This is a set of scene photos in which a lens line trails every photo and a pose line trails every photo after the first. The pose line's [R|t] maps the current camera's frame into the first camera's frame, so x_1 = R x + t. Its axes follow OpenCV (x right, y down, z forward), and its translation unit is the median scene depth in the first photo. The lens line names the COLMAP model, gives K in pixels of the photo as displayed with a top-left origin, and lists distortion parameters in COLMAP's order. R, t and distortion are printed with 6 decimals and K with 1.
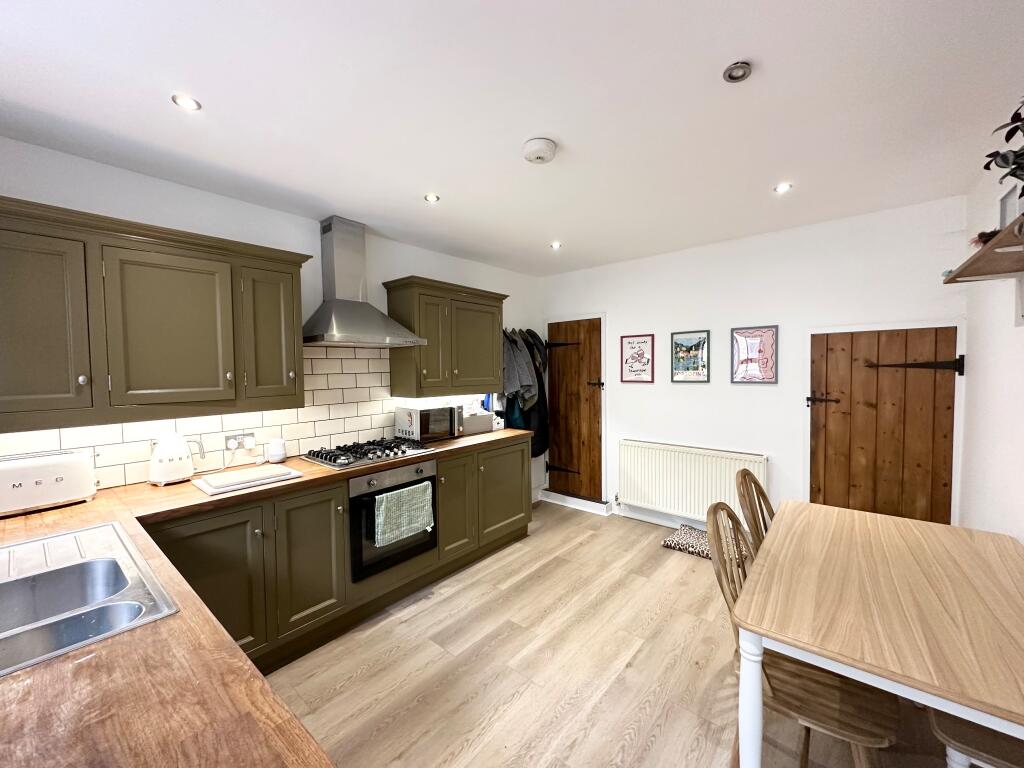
lens RADIAL K [[409.6, 0, 514.1], [0, 409.6, 381.7], [0, 0, 1]] dist [-0.001504, 0.000758]
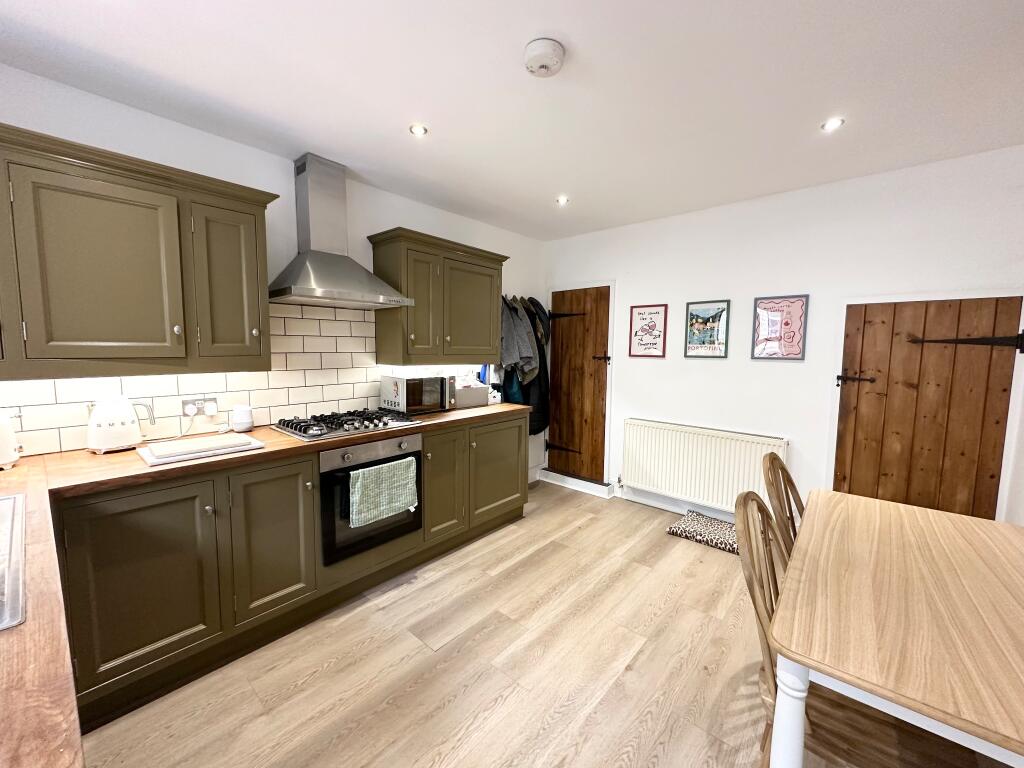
lens RADIAL K [[409.6, 0, 514.5], [0, 409.6, 381.5], [0, 0, 1]] dist [-0.001504, 0.000758]
pose [[0.999637, 0.025234, -0.009428, 0.022215], [-0.024728, 0.998427, 0.050328, 0.029579], [0.010683, -0.050077, 0.998688, 0.123340]]
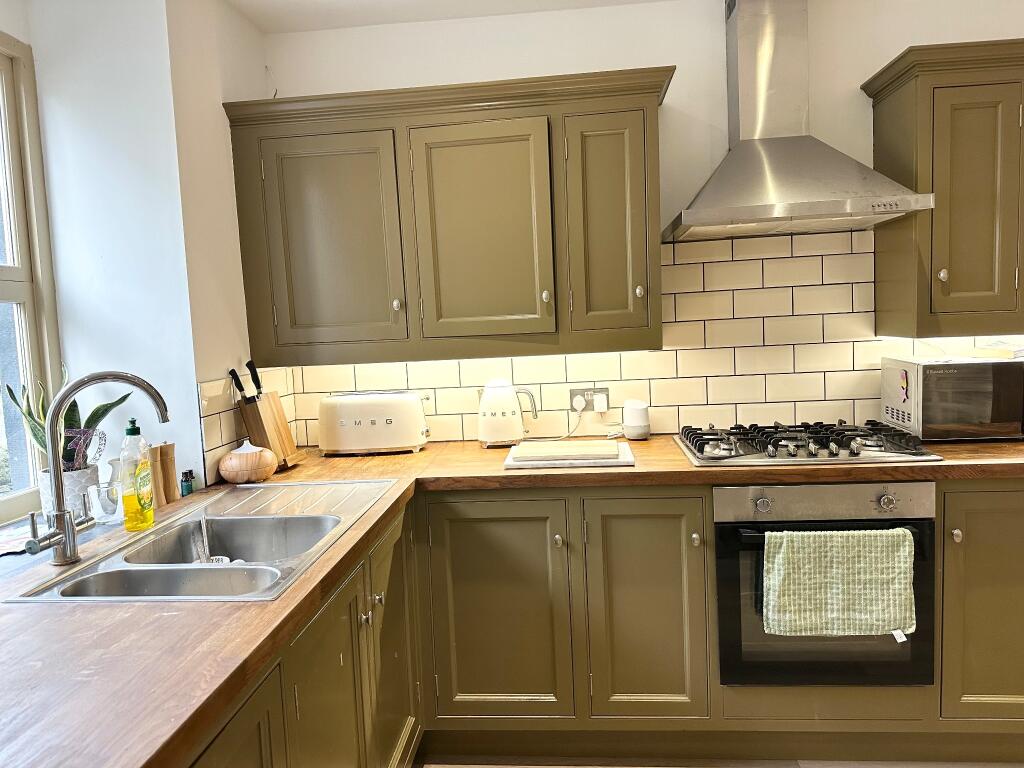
lens RADIAL K [[717.8, 0, 508.6], [0, 717.8, 385.5], [0, 0, 1]] dist [0.079560, -0.099867]
pose [[0.565457, 0.062492, -0.822407, 0.194784], [0.009232, 0.996583, 0.082075, 0.030041], [0.824726, -0.054002, 0.562948, 0.262014]]
